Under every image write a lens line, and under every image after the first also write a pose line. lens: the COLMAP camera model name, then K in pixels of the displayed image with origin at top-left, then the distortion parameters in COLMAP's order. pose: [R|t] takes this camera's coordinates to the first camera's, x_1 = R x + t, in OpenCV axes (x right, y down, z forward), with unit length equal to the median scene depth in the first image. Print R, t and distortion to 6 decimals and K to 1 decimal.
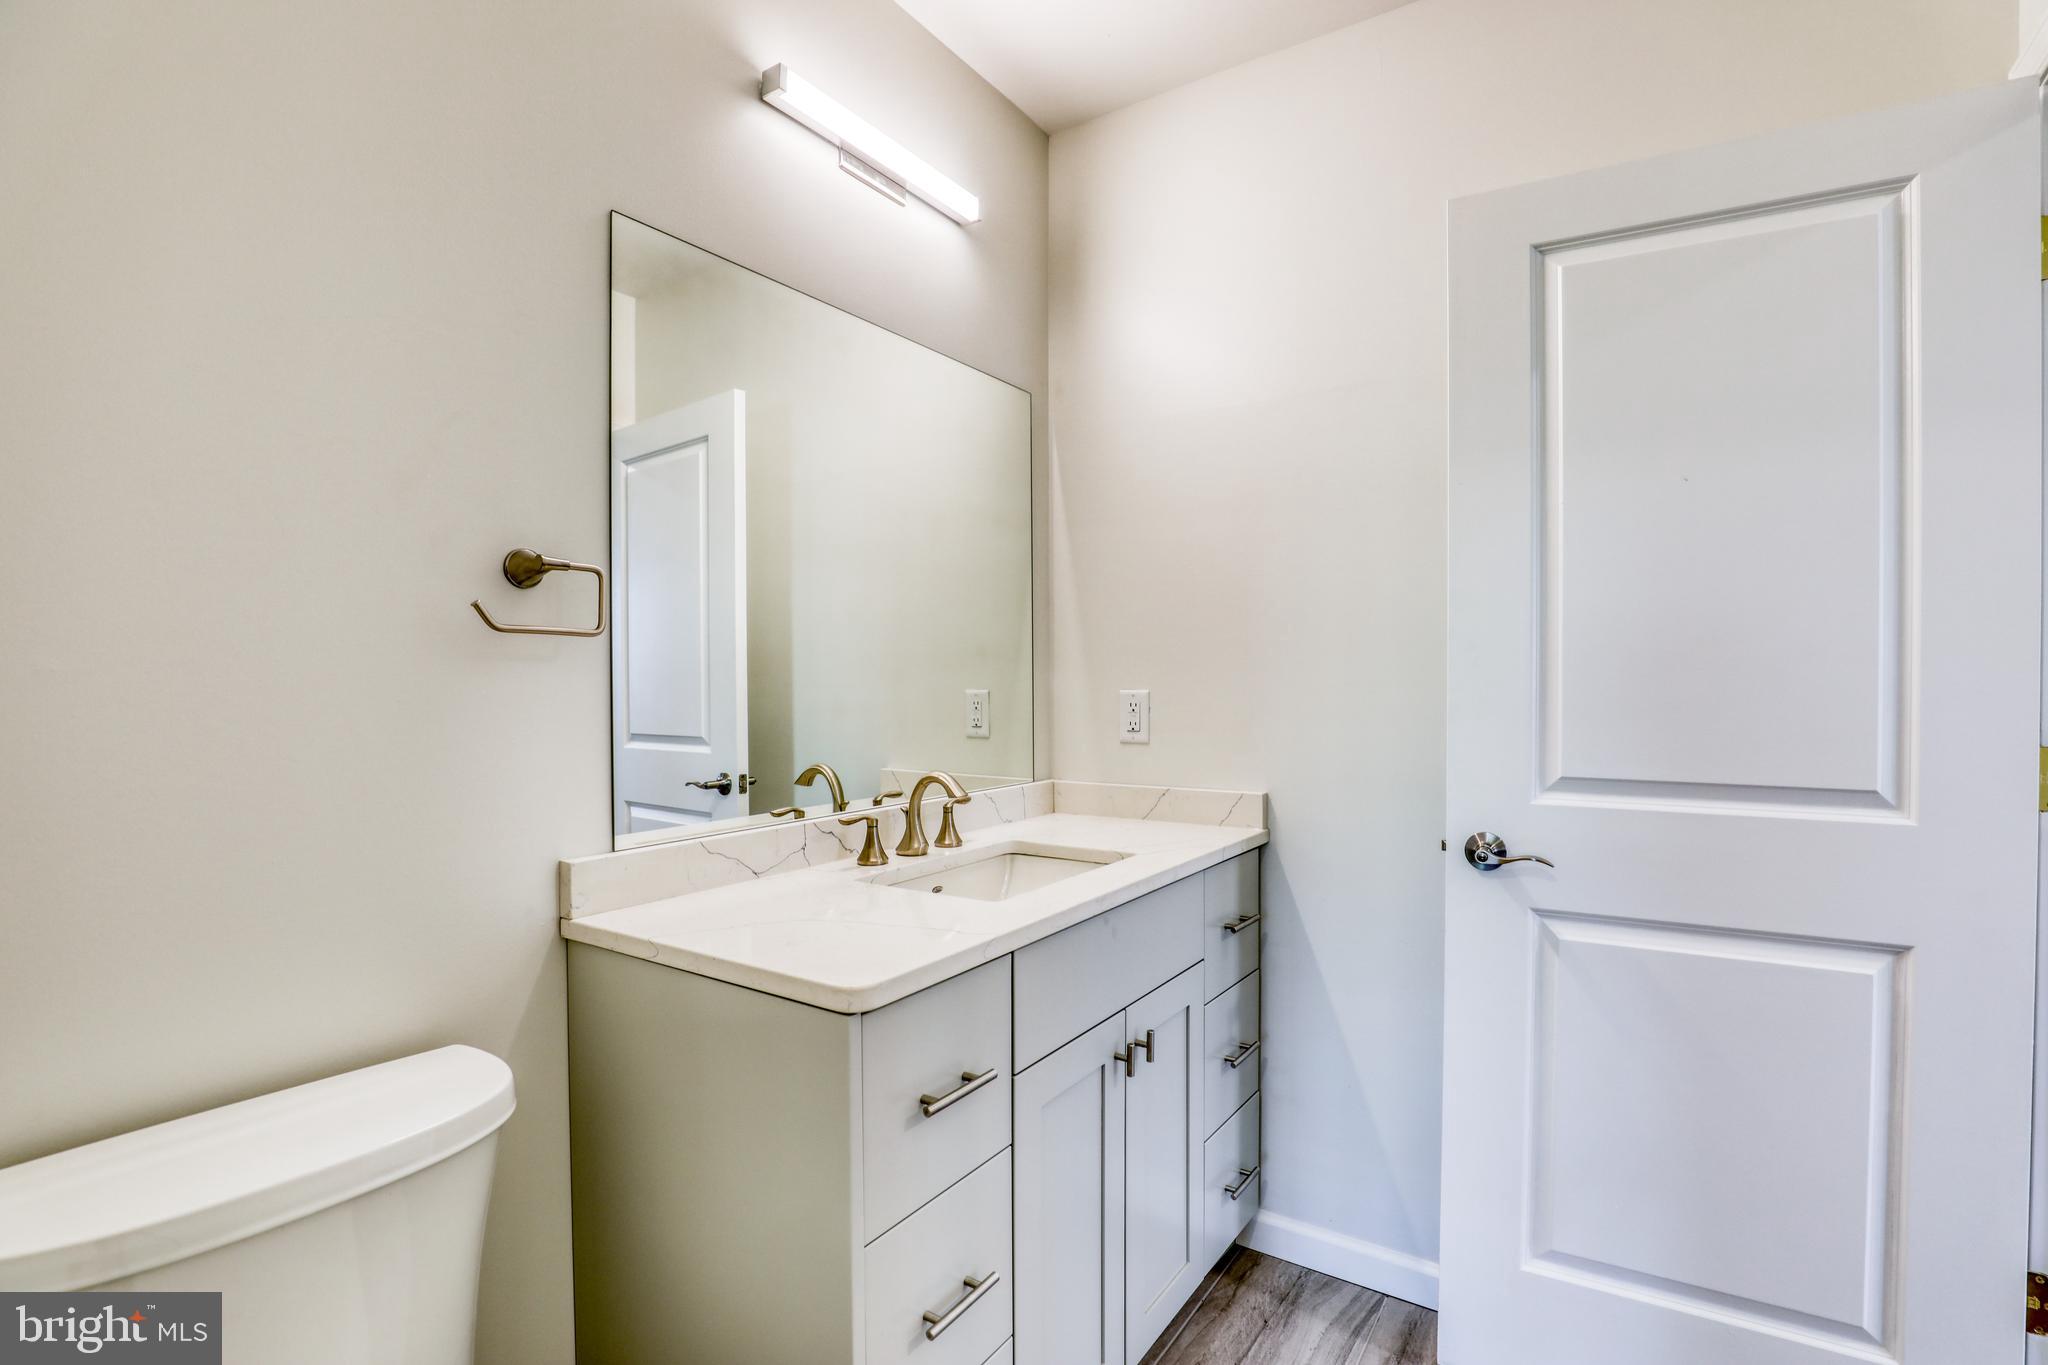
lens RADIAL K [[942.0, 0, 1022.3], [0, 942.0, 685.7], [0, 0, 1]] dist [-0.025919, 0.002588]
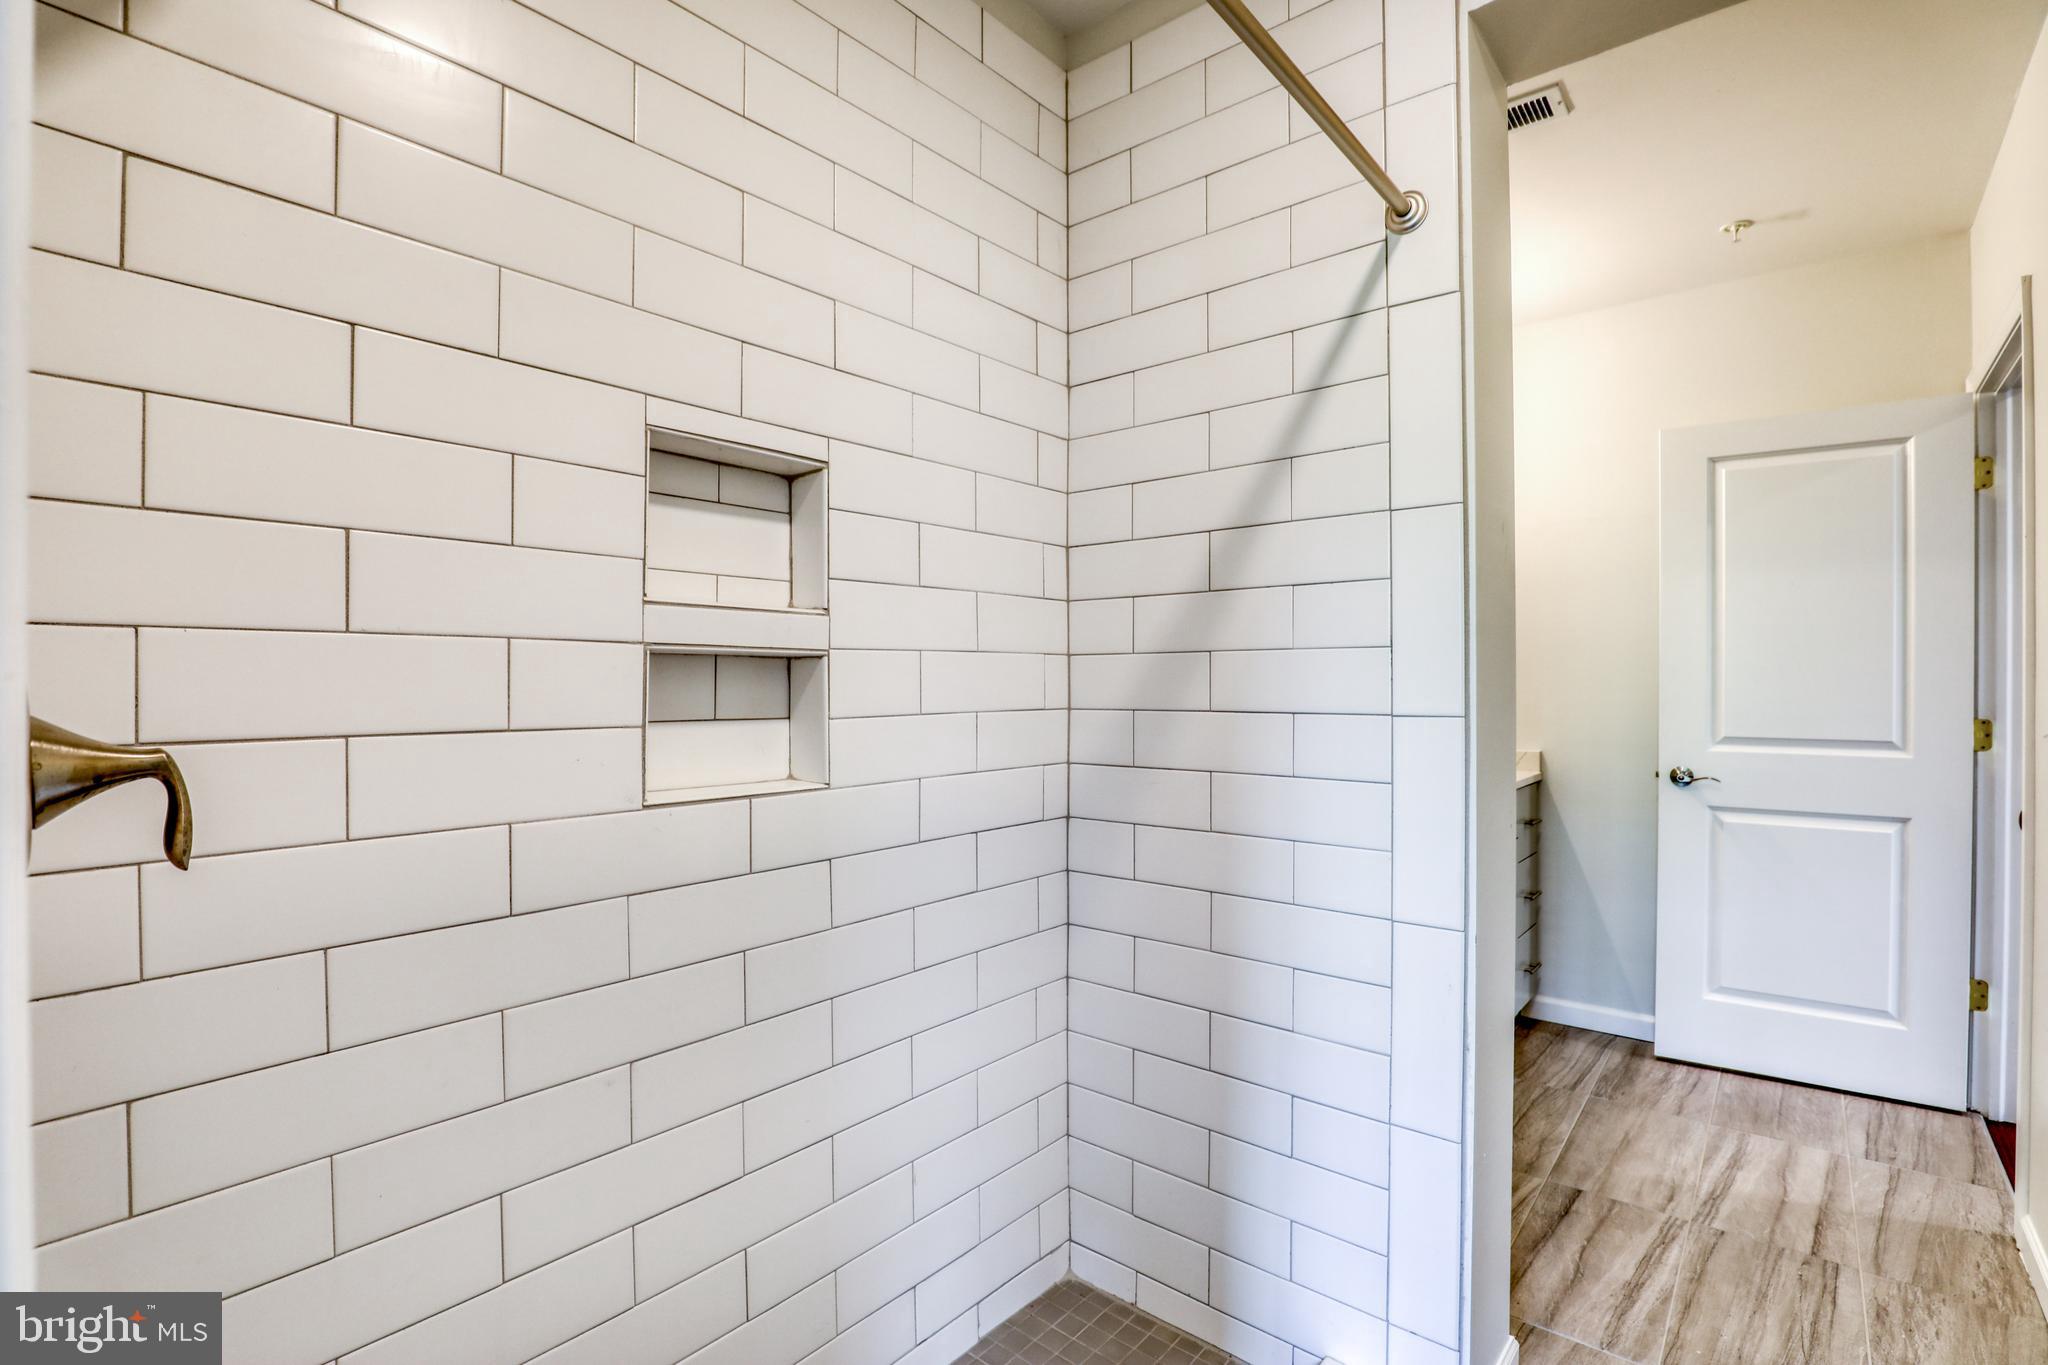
lens RADIAL K [[942.0, 0, 1028.4], [0, 942.0, 686.5], [0, 0, 1]] dist [-0.025919, 0.002588]
pose [[0.993966, -0.002777, -0.109653, -0.621427], [0.002974, 0.999994, 0.001635, -0.012322], [0.109648, -0.001951, 0.993969, -1.031723]]
